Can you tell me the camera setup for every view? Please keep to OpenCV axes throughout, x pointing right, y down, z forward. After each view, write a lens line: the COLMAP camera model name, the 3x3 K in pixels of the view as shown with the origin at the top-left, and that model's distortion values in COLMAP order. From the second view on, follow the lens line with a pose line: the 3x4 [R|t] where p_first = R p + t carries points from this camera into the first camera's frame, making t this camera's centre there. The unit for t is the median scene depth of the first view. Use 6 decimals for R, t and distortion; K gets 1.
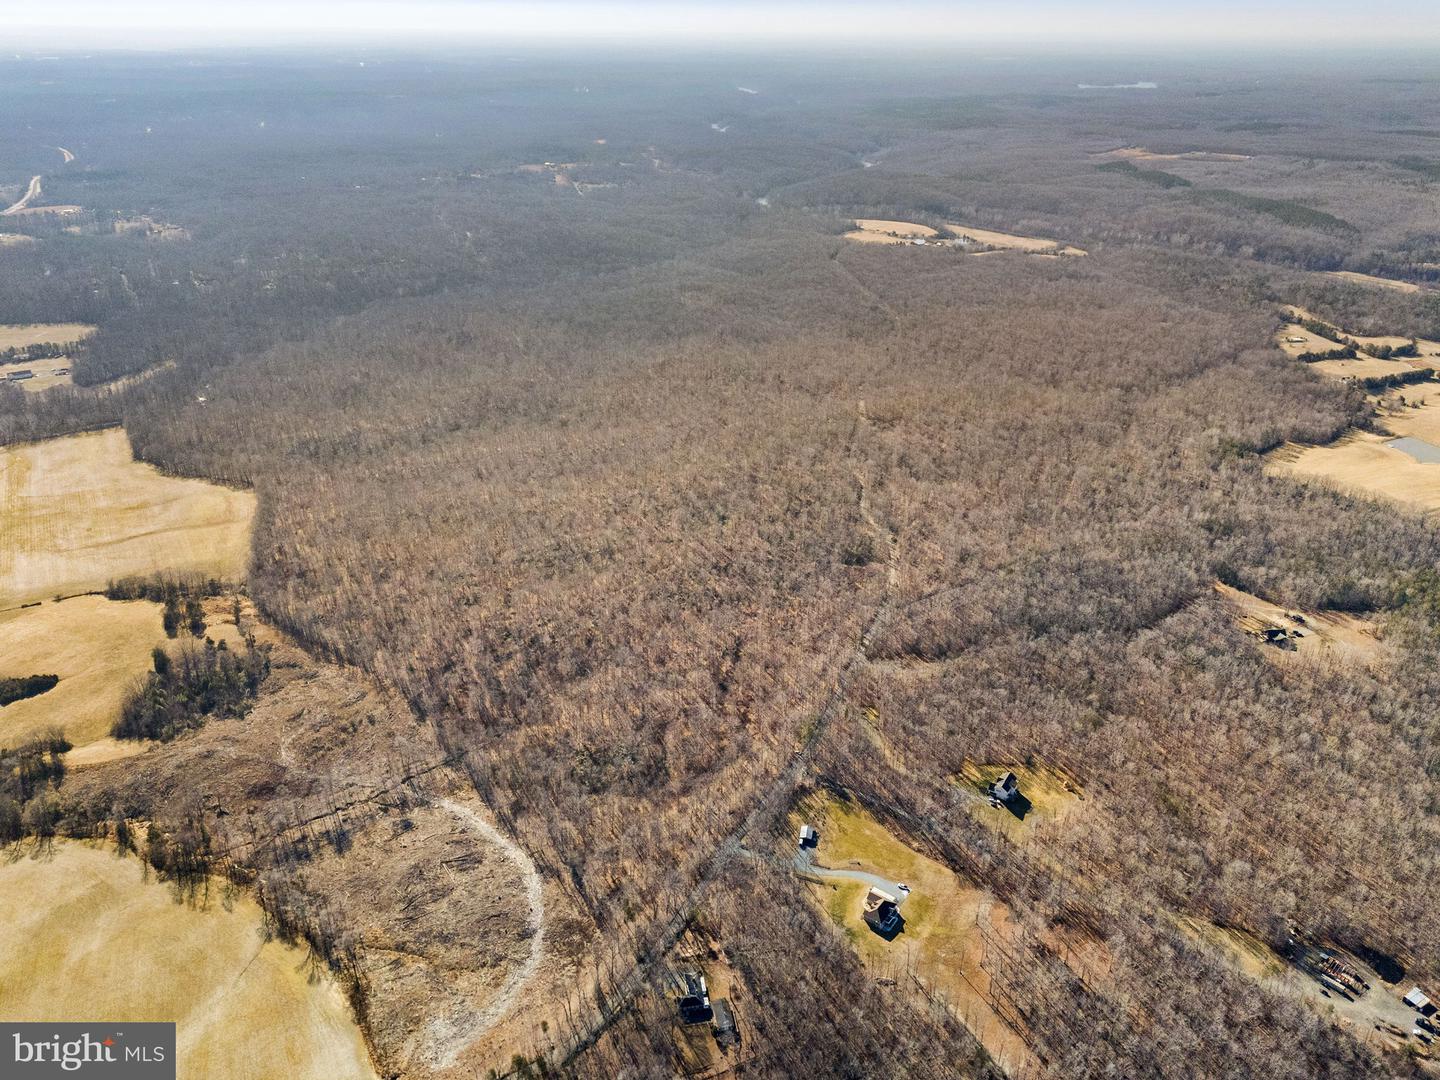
lens RADIAL K [[1031.4, 0, 712.7], [0, 1031.4, 541.5], [0, 0, 1]] dist [0.068949, -0.055055]
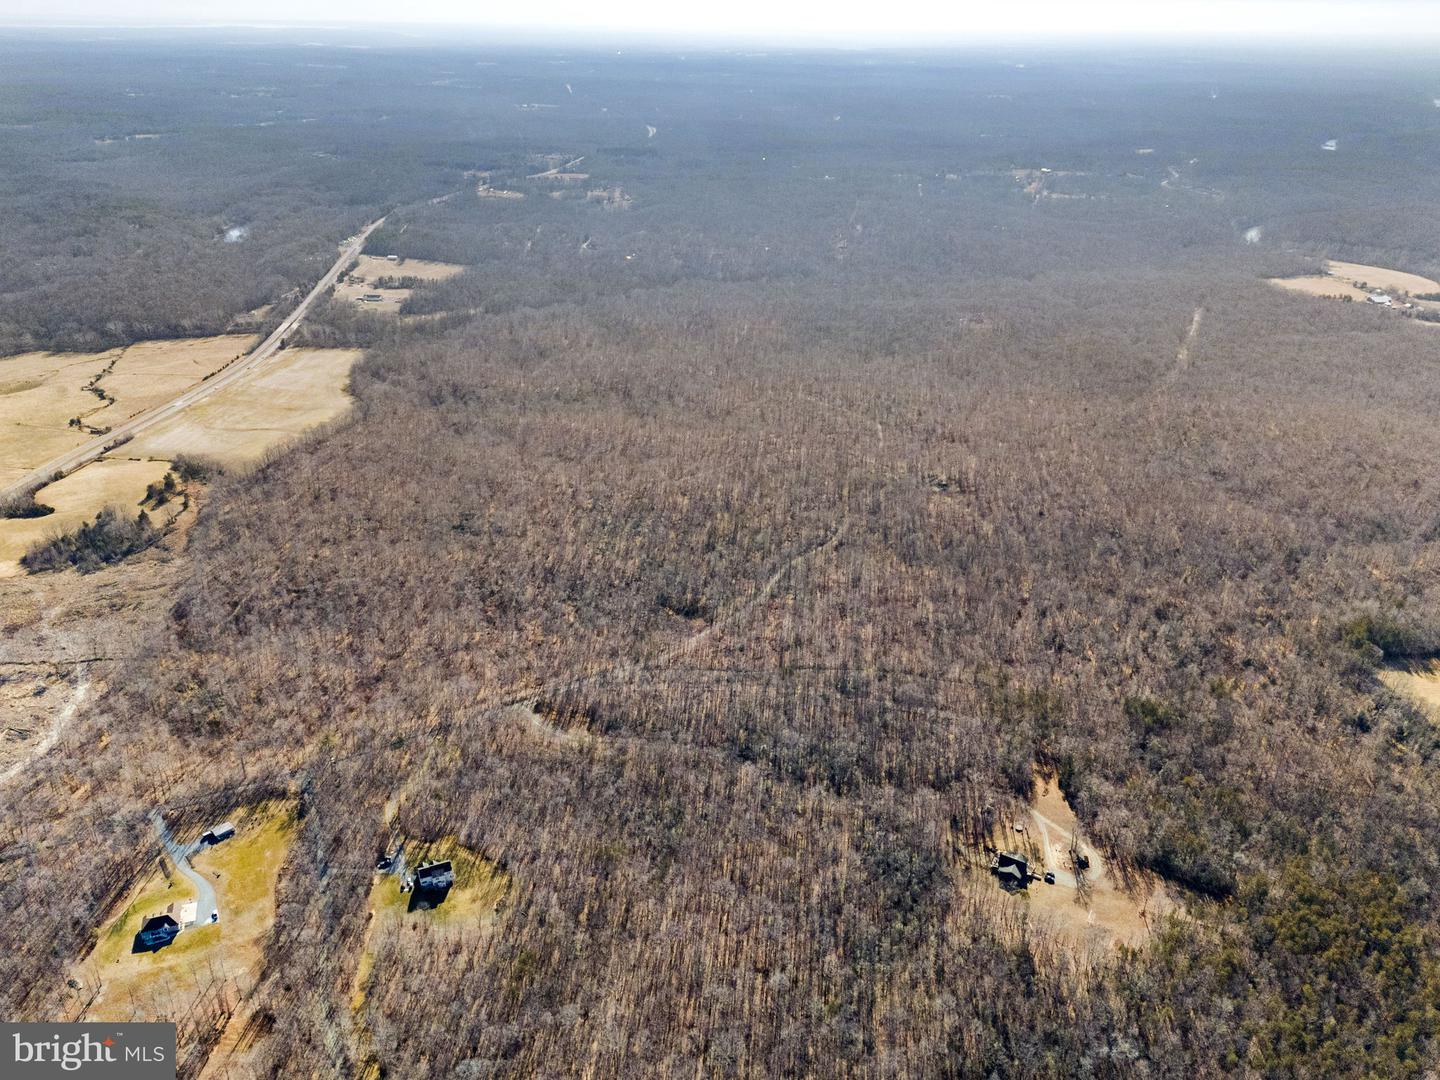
lens RADIAL K [[1031.4, 0, 712.7], [0, 1031.4, 541.5], [0, 0, 1]] dist [0.068949, -0.055055]
pose [[0.832555, 0.254238, -0.492153, 0.677921], [-0.255012, 0.964620, 0.066912, -0.123266], [0.491752, 0.069798, 0.867933, 0.272466]]
